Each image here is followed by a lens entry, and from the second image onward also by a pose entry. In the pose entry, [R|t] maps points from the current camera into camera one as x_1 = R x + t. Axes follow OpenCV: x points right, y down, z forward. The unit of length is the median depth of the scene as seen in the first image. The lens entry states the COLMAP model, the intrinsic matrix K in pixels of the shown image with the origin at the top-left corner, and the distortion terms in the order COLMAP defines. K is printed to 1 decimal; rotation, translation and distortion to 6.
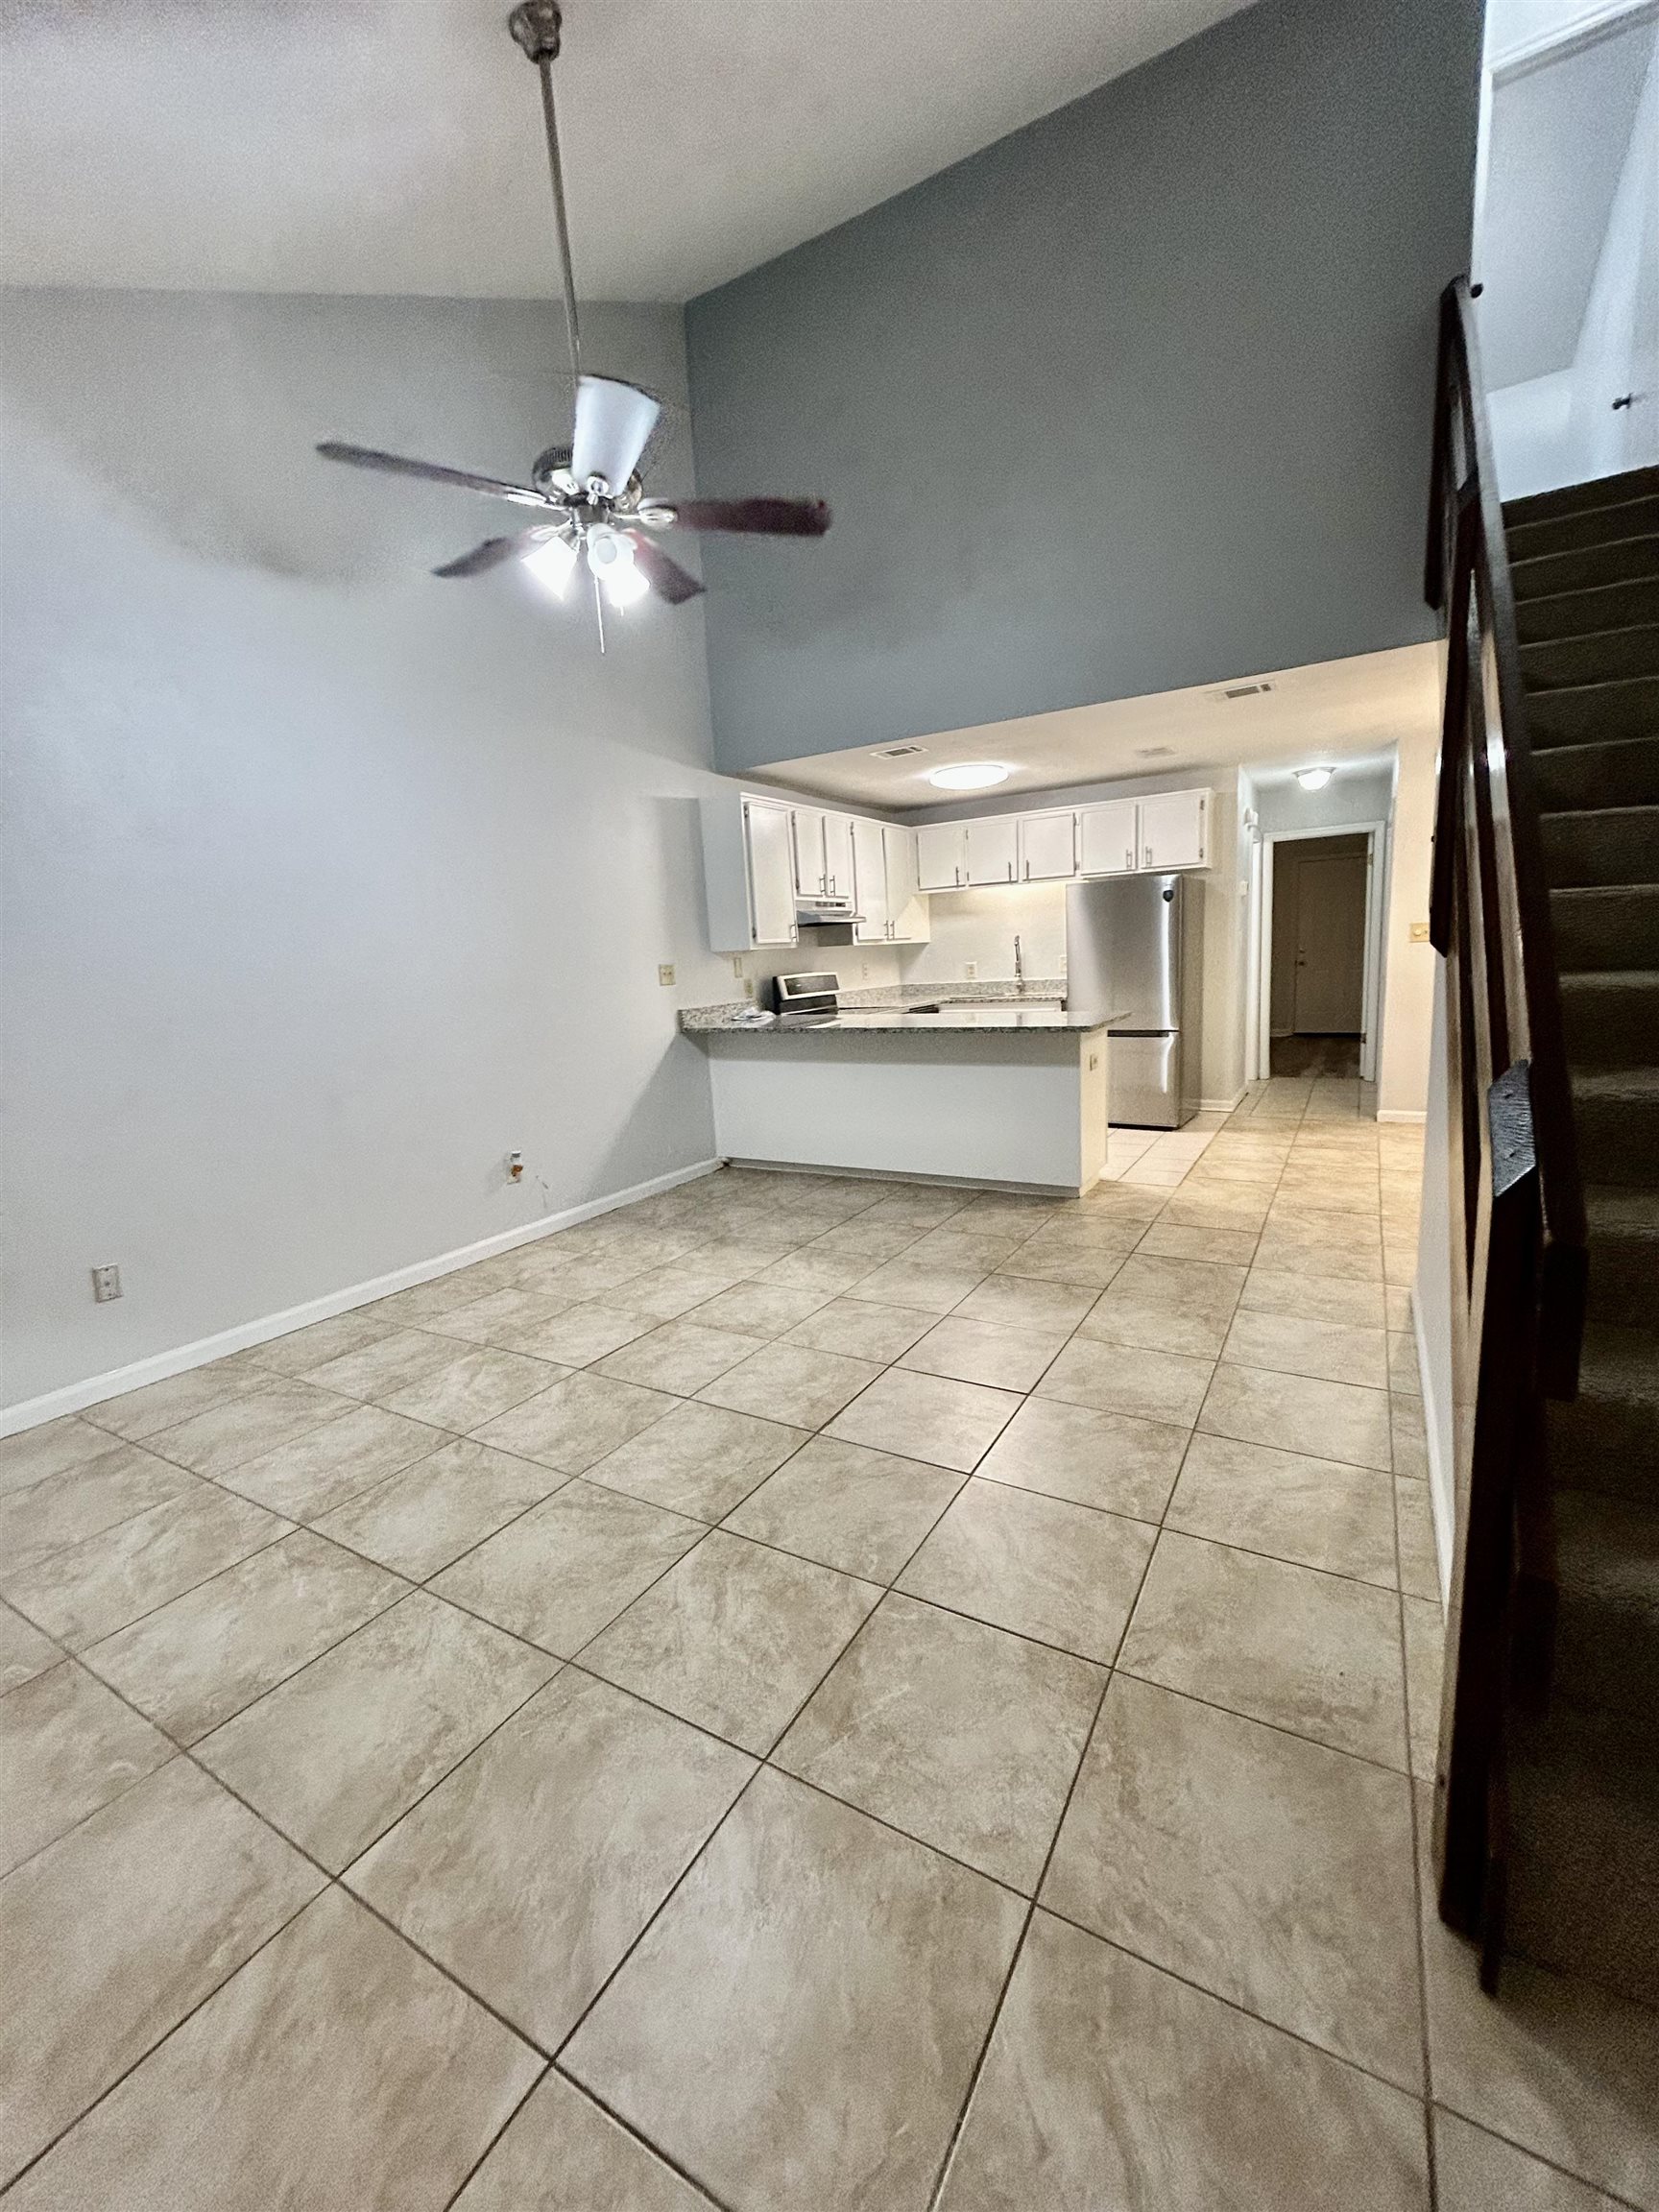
lens RADIAL K [[893.3, 0, 835.0], [0, 893.3, 1102.8], [0, 0, 1]] dist [0.000598, -0.000013]
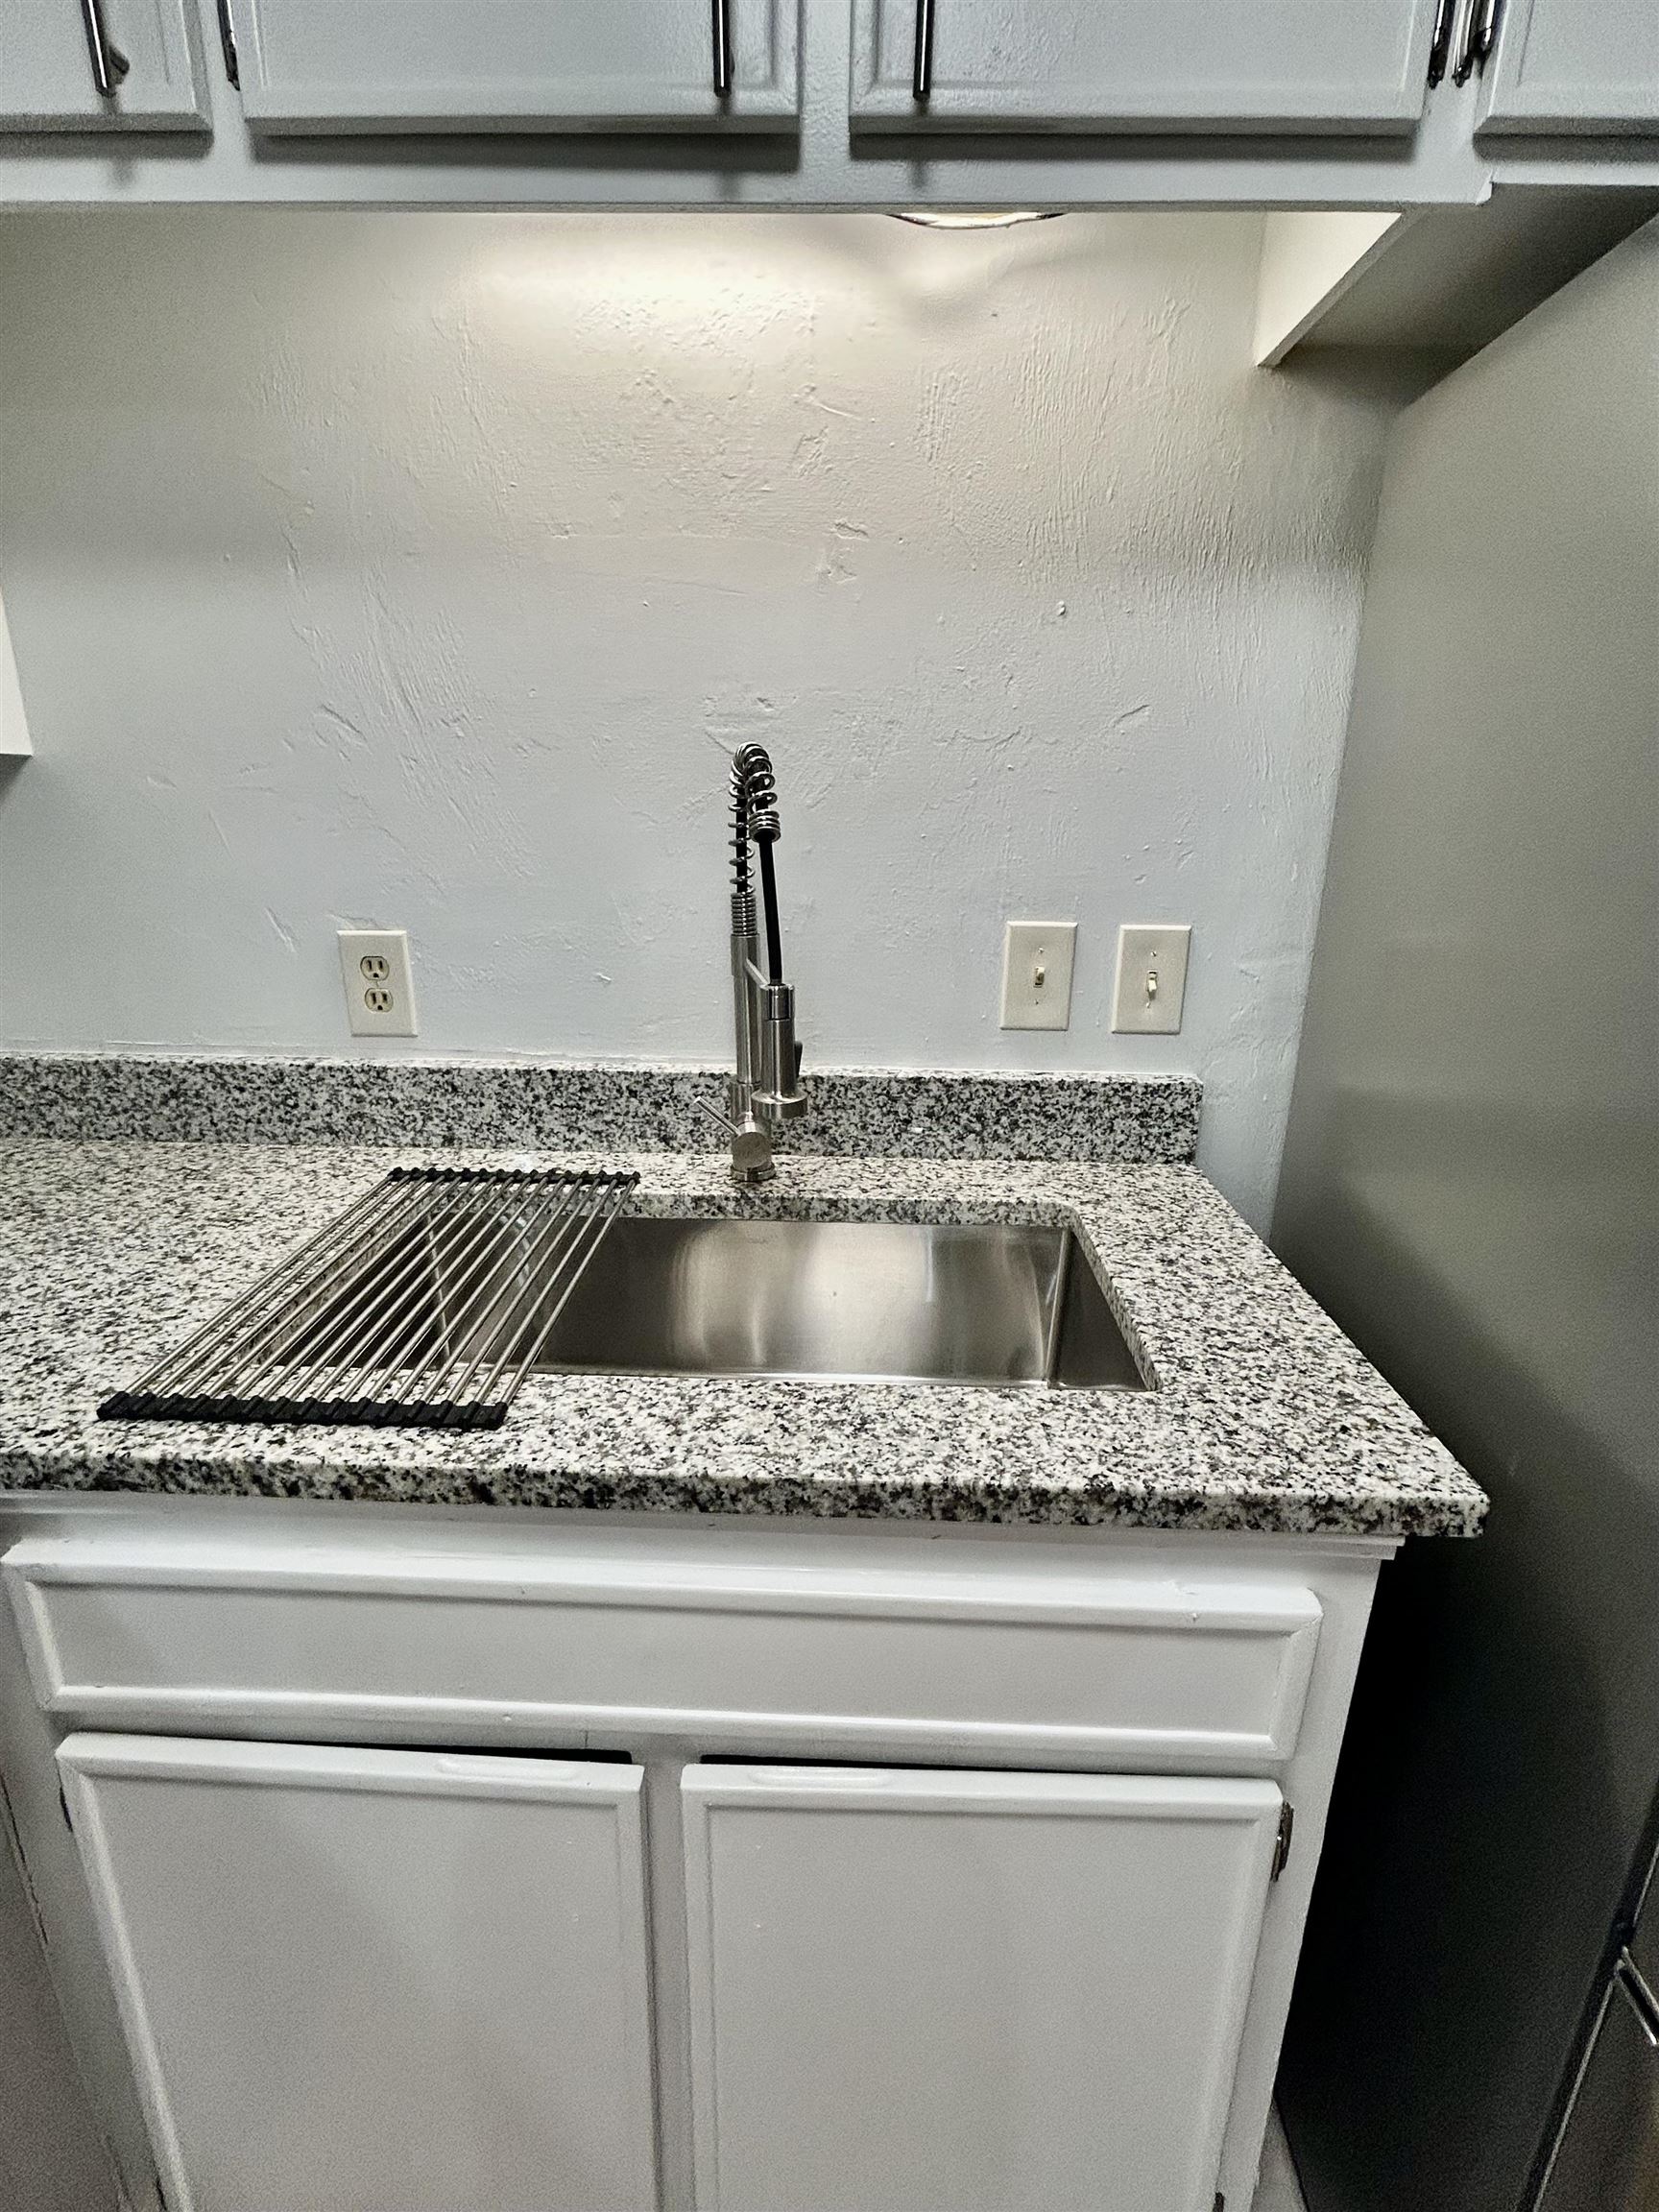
lens RADIAL K [[1040.3, 0, 830.3], [0, 1040.3, 1107.0], [0, 0, 1]] dist [-0.003912, 0.001235]
pose [[0.876572, -0.074694, 0.475439, 0.408722], [0.017872, 0.992254, 0.122937, -0.444778], [-0.480939, -0.099266, 0.871116, 2.468685]]
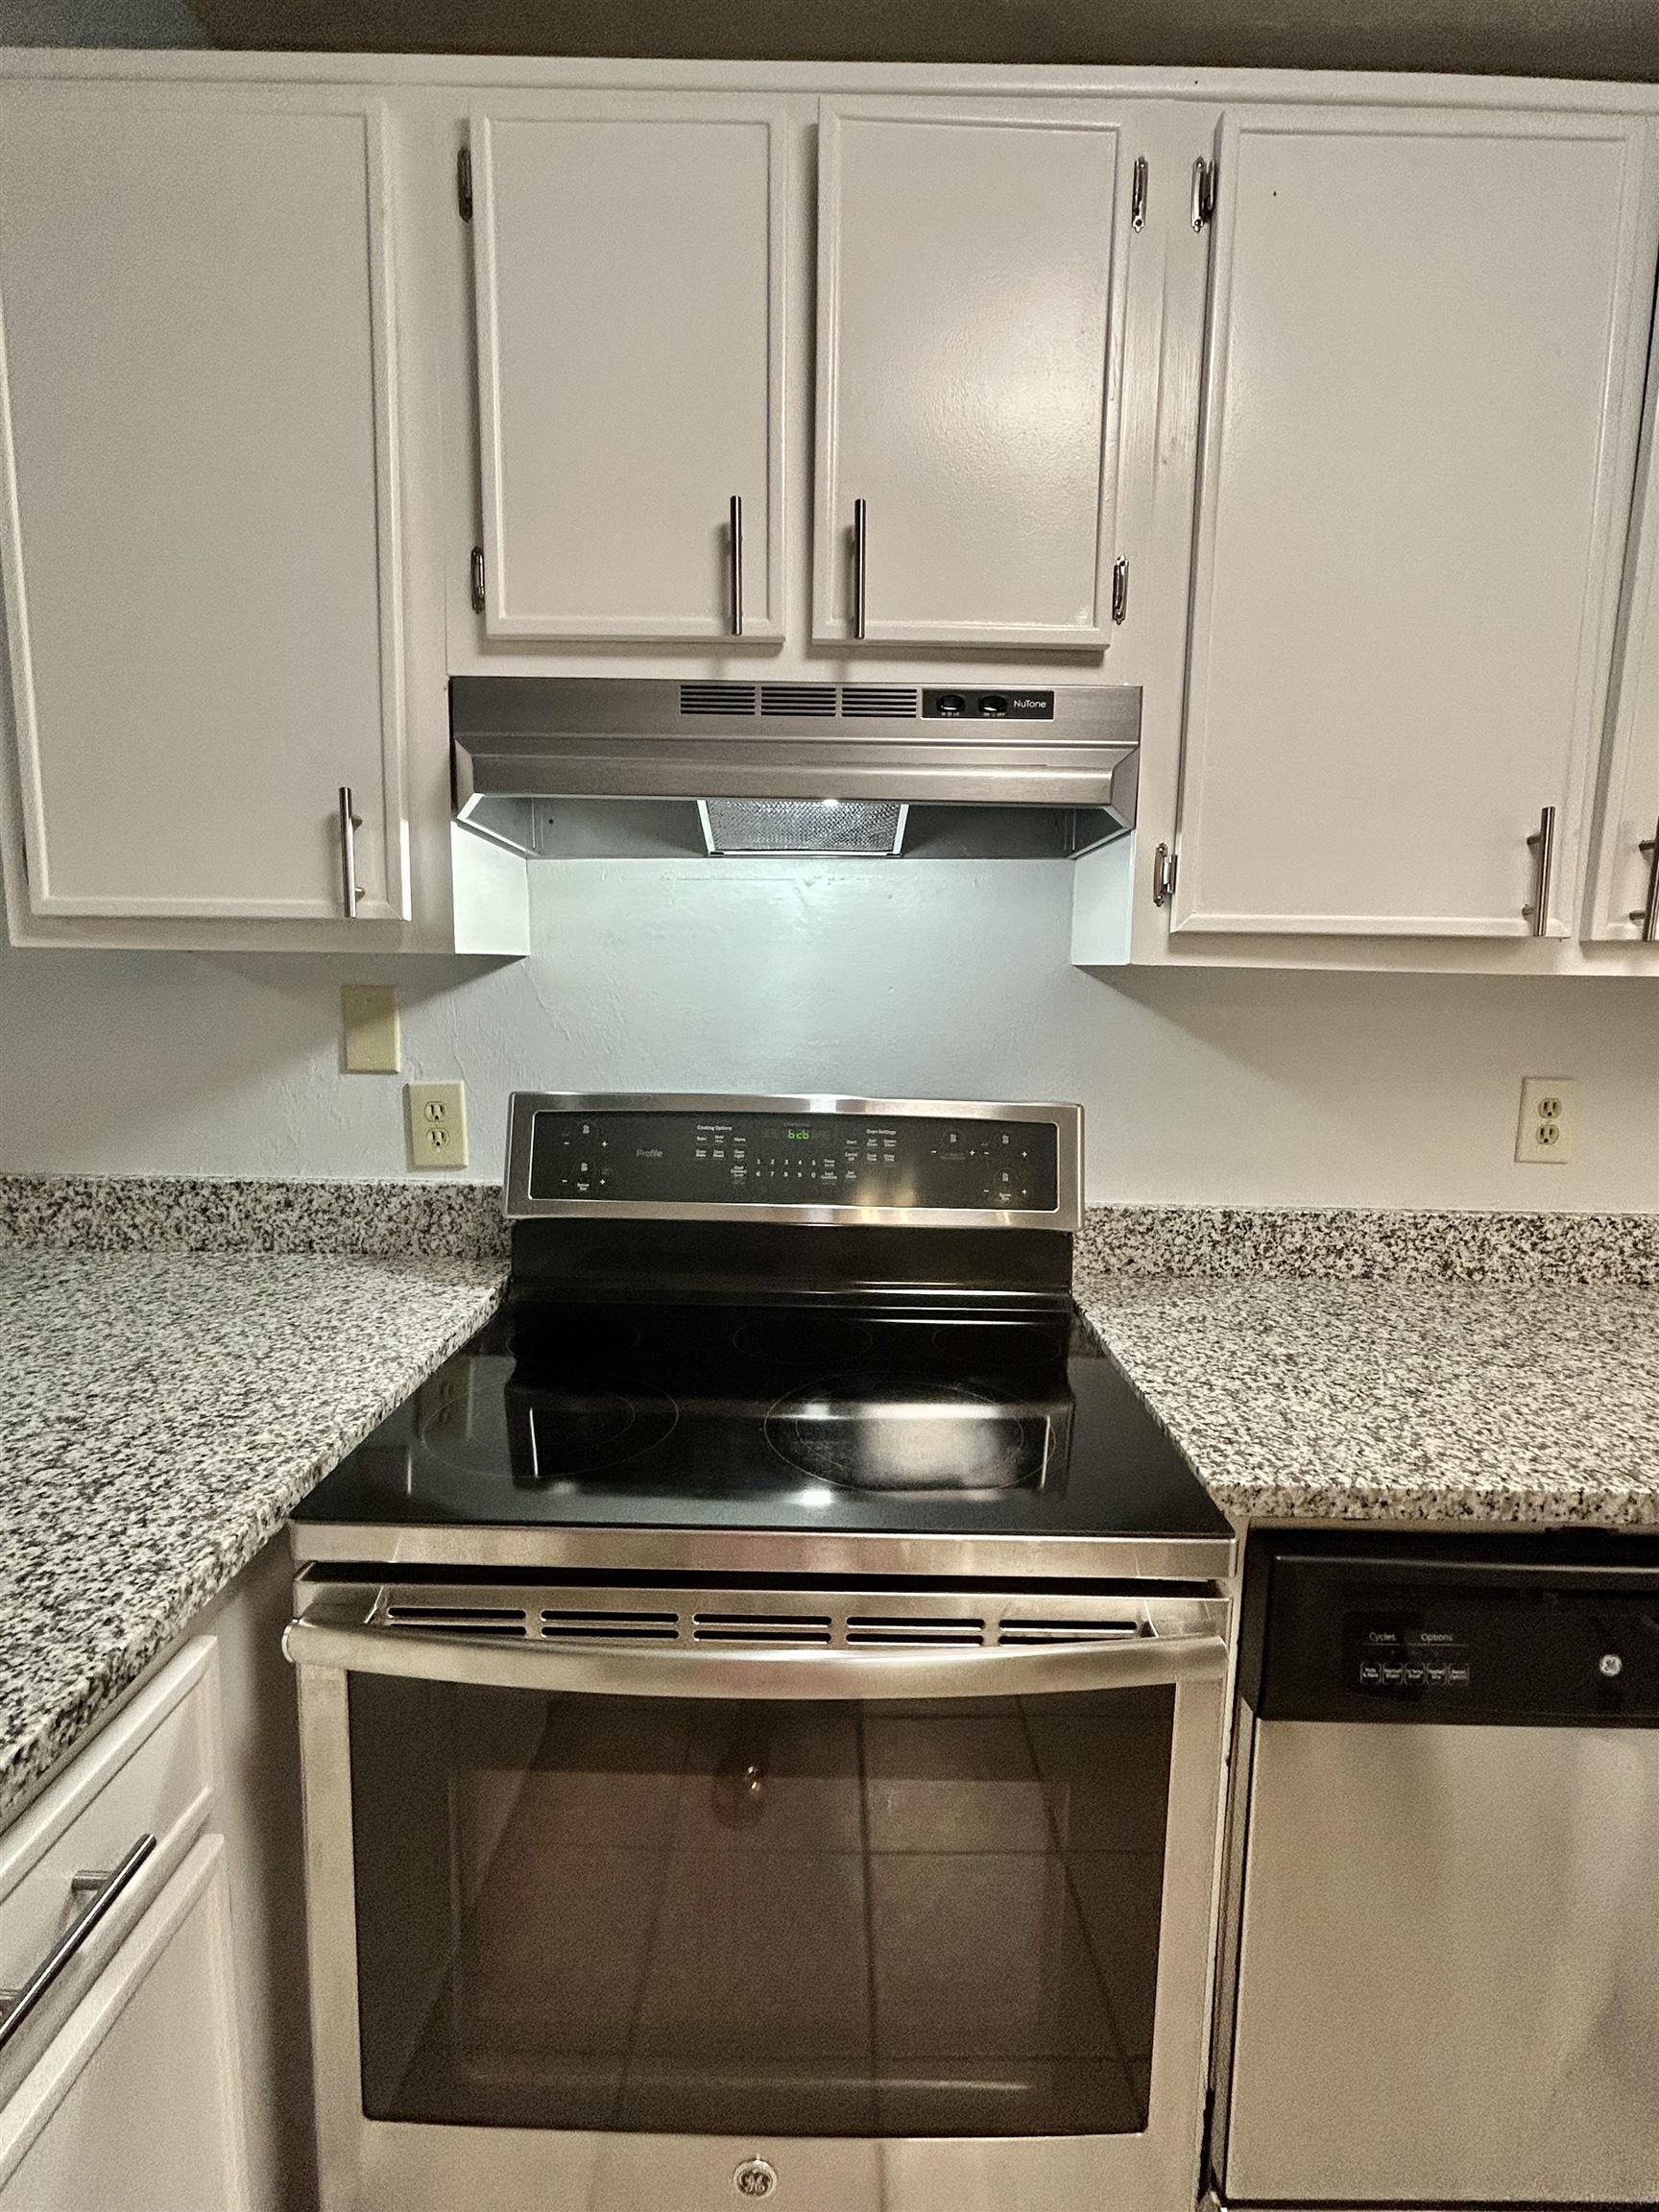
lens RADIAL K [[1040.3, 0, 829.6], [0, 1040.3, 1102.6], [0, 0, 1]] dist [-0.003912, 0.001235]
pose [[0.505652, 0.171254, -0.845570, 0.407512], [-0.187421, 0.978499, 0.086098, -0.414378], [0.842134, 0.114942, 0.526877, 2.248564]]
